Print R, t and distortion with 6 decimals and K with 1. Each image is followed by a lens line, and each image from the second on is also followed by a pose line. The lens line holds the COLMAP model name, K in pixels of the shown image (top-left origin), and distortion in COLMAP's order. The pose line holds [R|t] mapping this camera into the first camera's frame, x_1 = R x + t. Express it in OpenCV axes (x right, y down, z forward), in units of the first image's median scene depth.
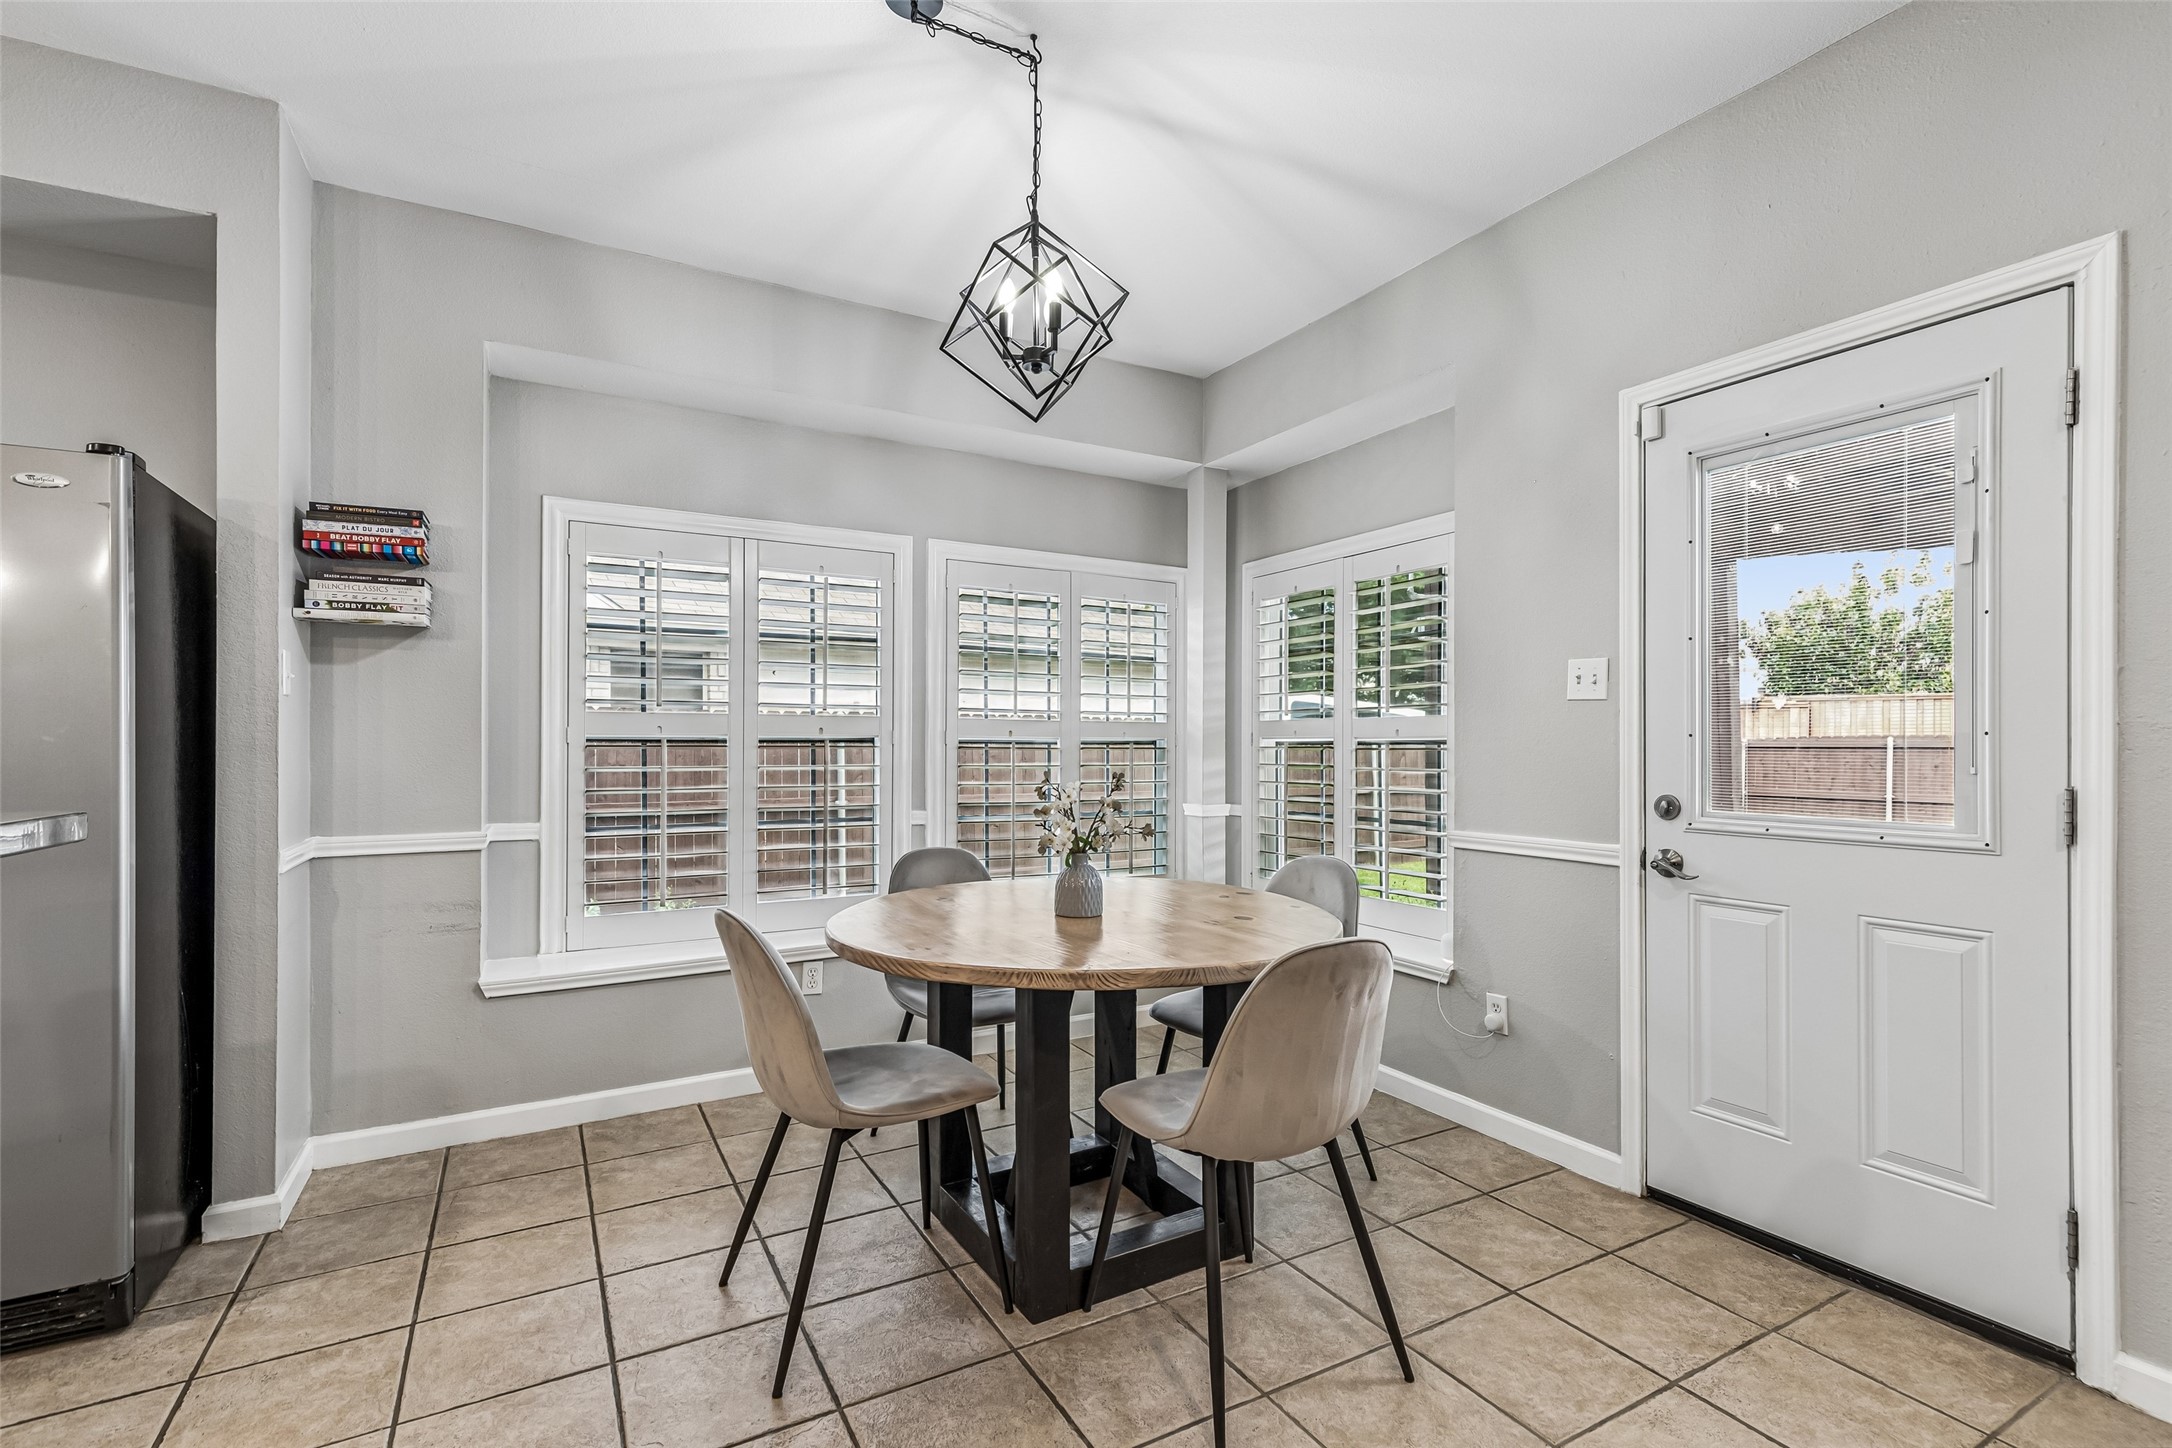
lens RADIAL K [[990.8, 0, 1088.7], [0, 990.8, 735.8], [0, 0, 1]] dist [0.015307, -0.003194]
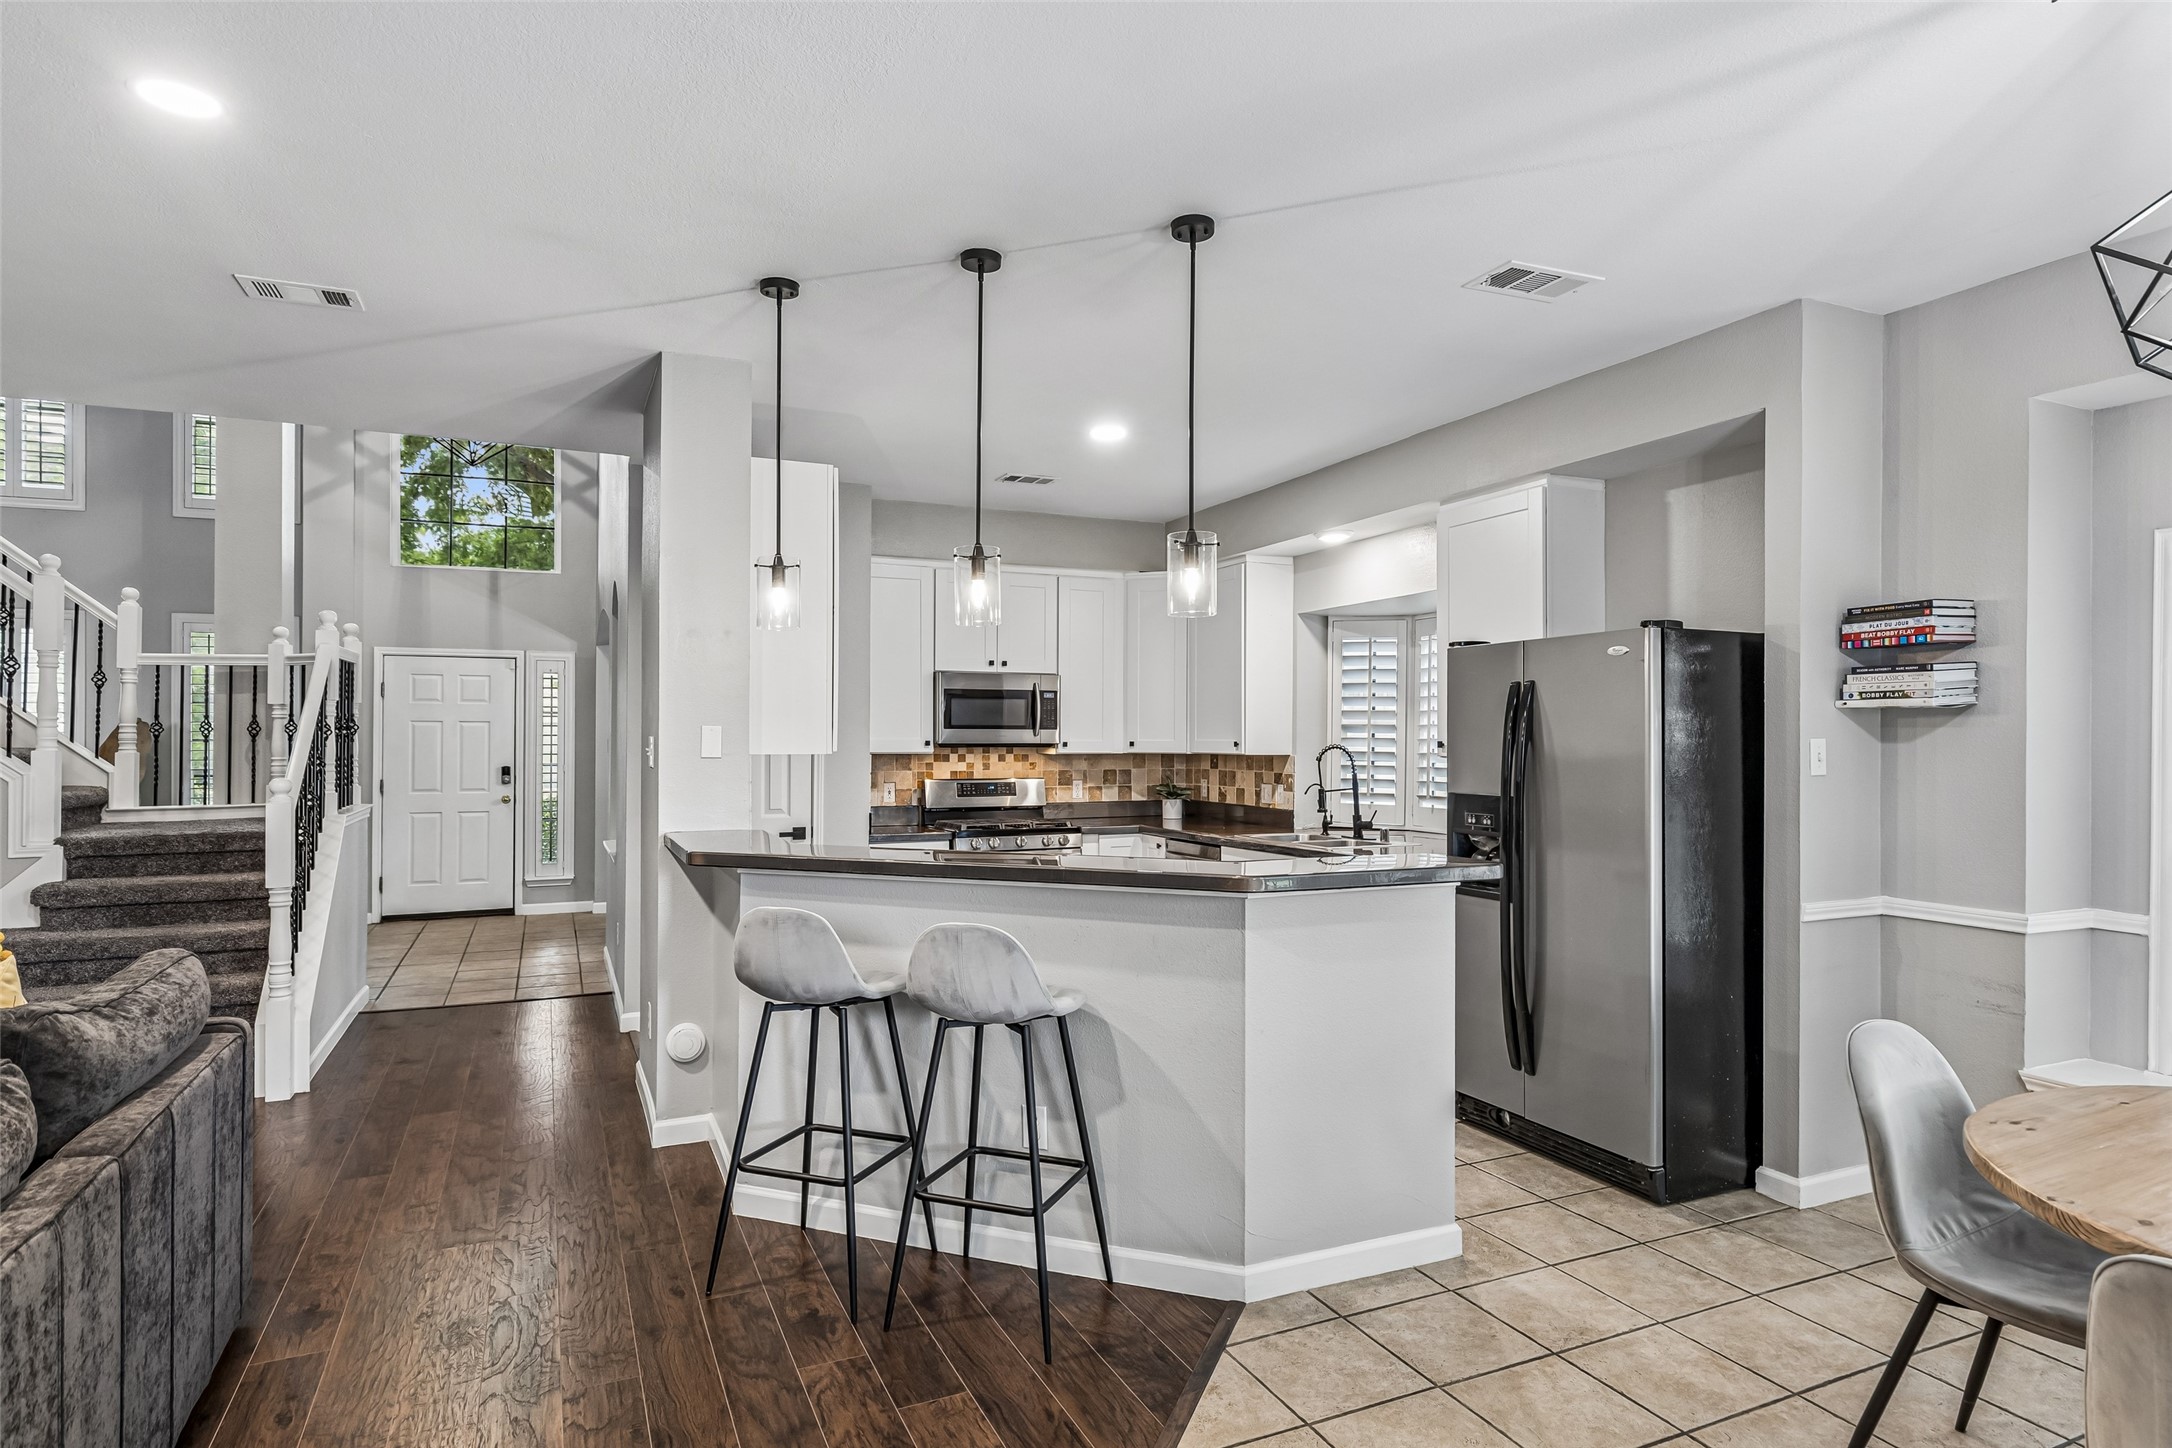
lens RADIAL K [[1188.1, 0, 1082.4], [0, 1188.1, 729.6], [0, 0, 1]] dist [0.002940, -0.000793]
pose [[-0.082699, -0.002984, -0.996570, 0.669358], [0.004817, 0.999983, -0.003394, -0.090634], [0.996563, -0.005081, -0.082683, 0.217641]]
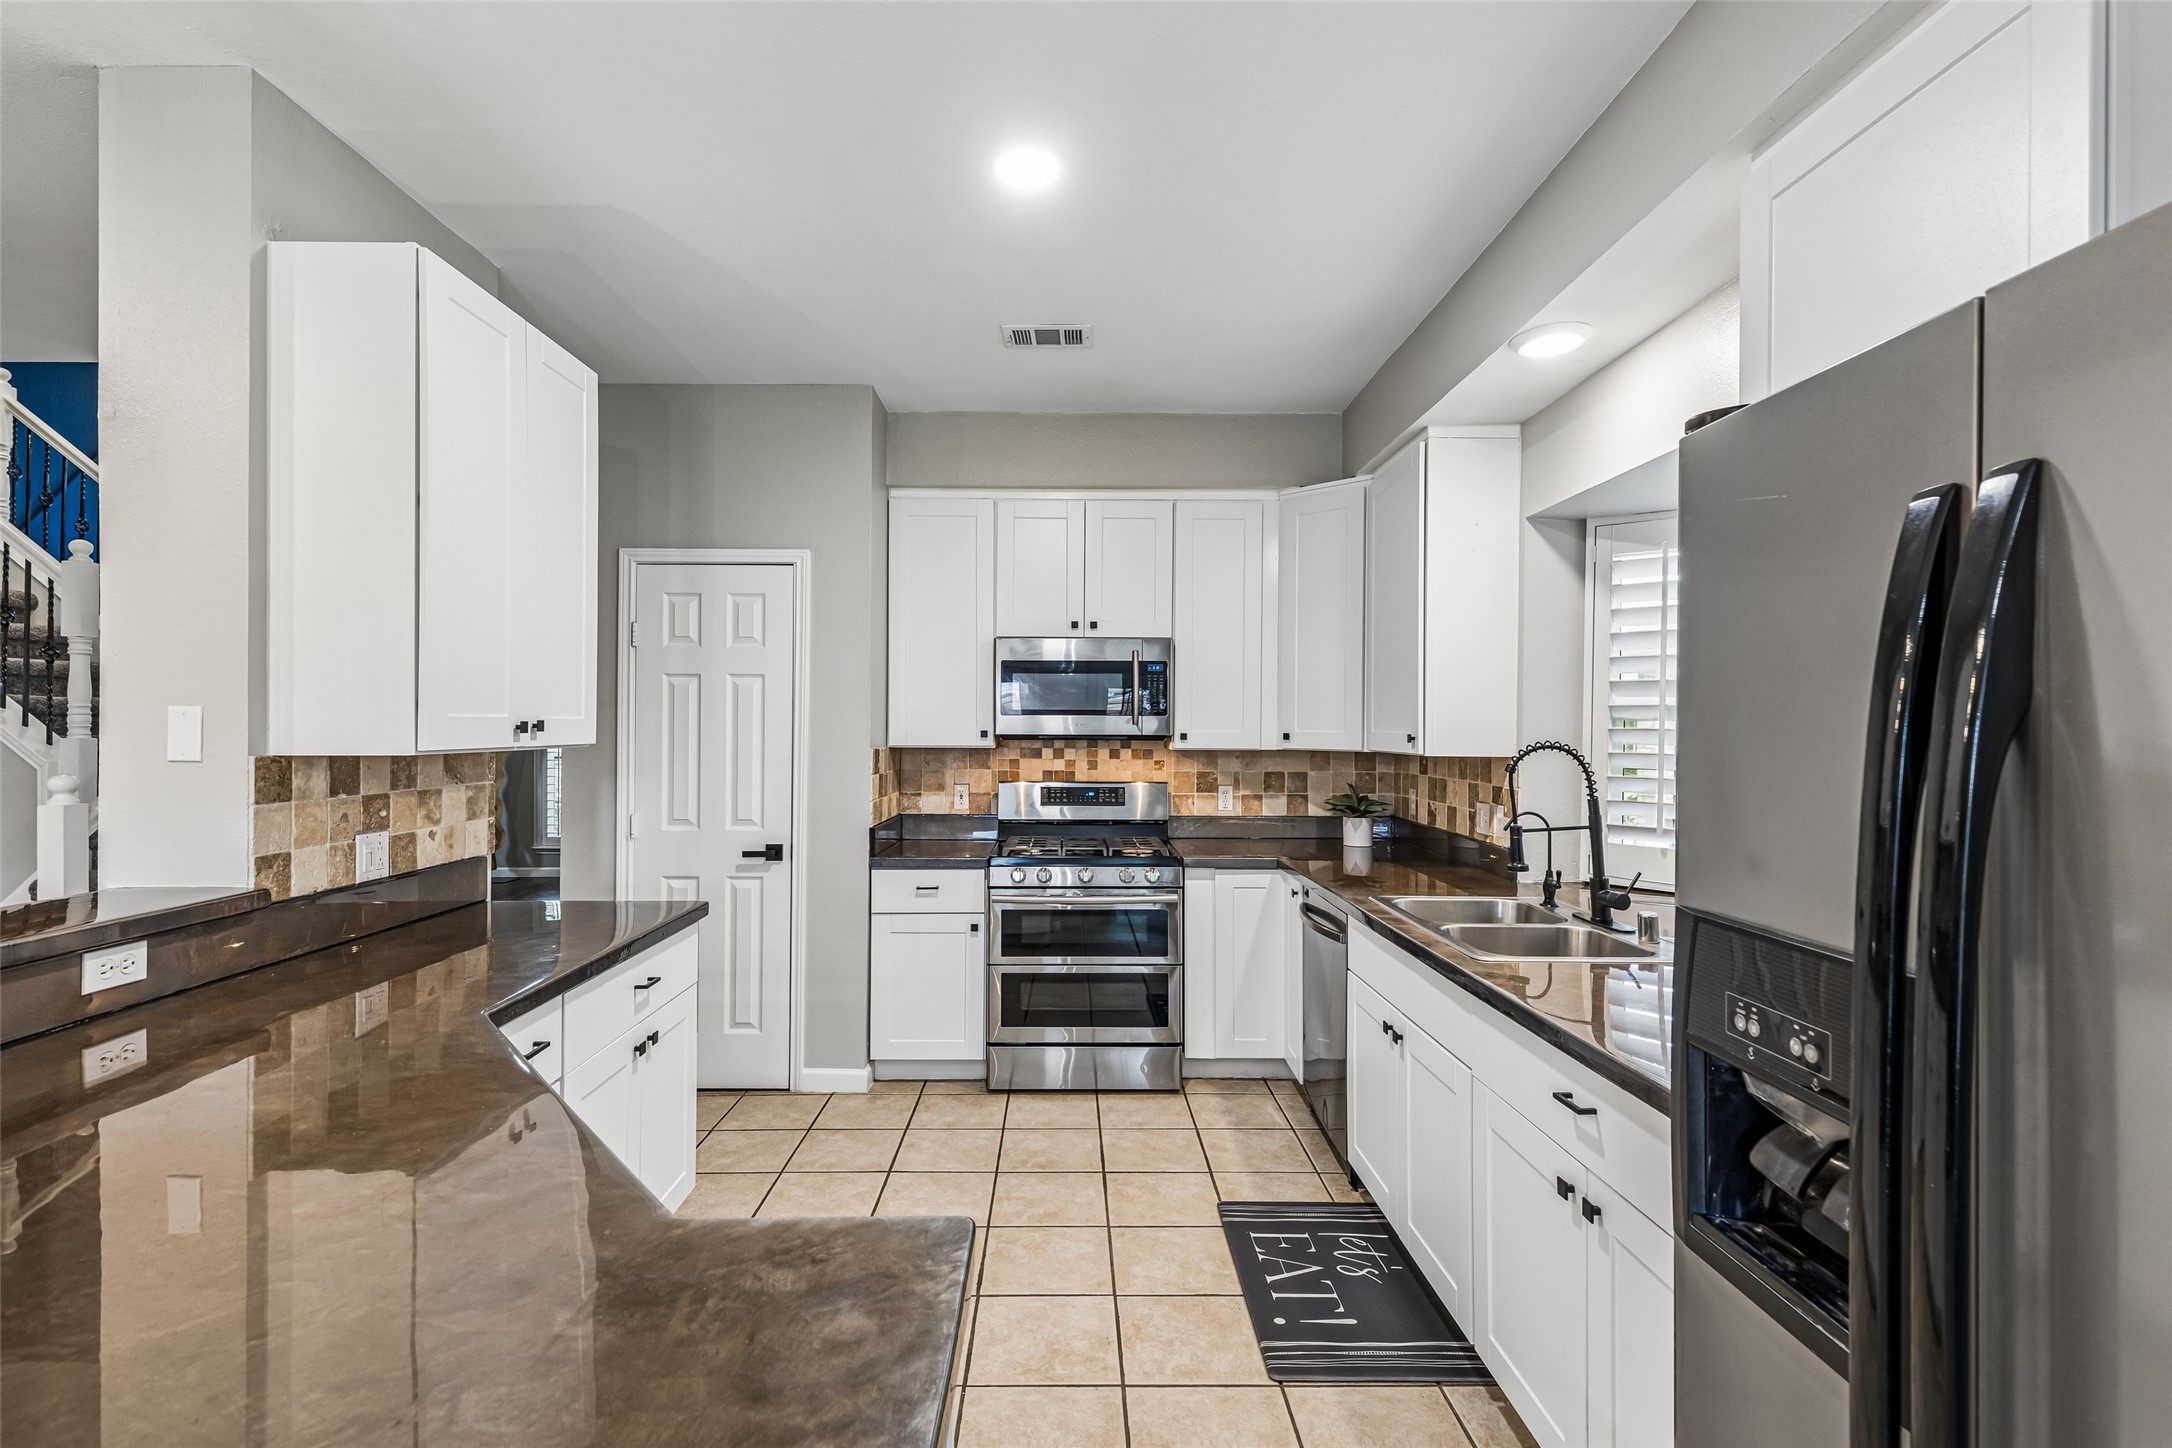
lens RADIAL K [[990.8, 0, 1070.6], [0, 990.8, 729.3], [0, 0, 1]] dist [0.015307, -0.003194]
pose [[-0.479685, 0.004764, -0.877428, -0.494920], [0.003056, 0.999988, 0.003759, -0.085302], [0.877436, -0.000879, -0.479694, 0.556899]]
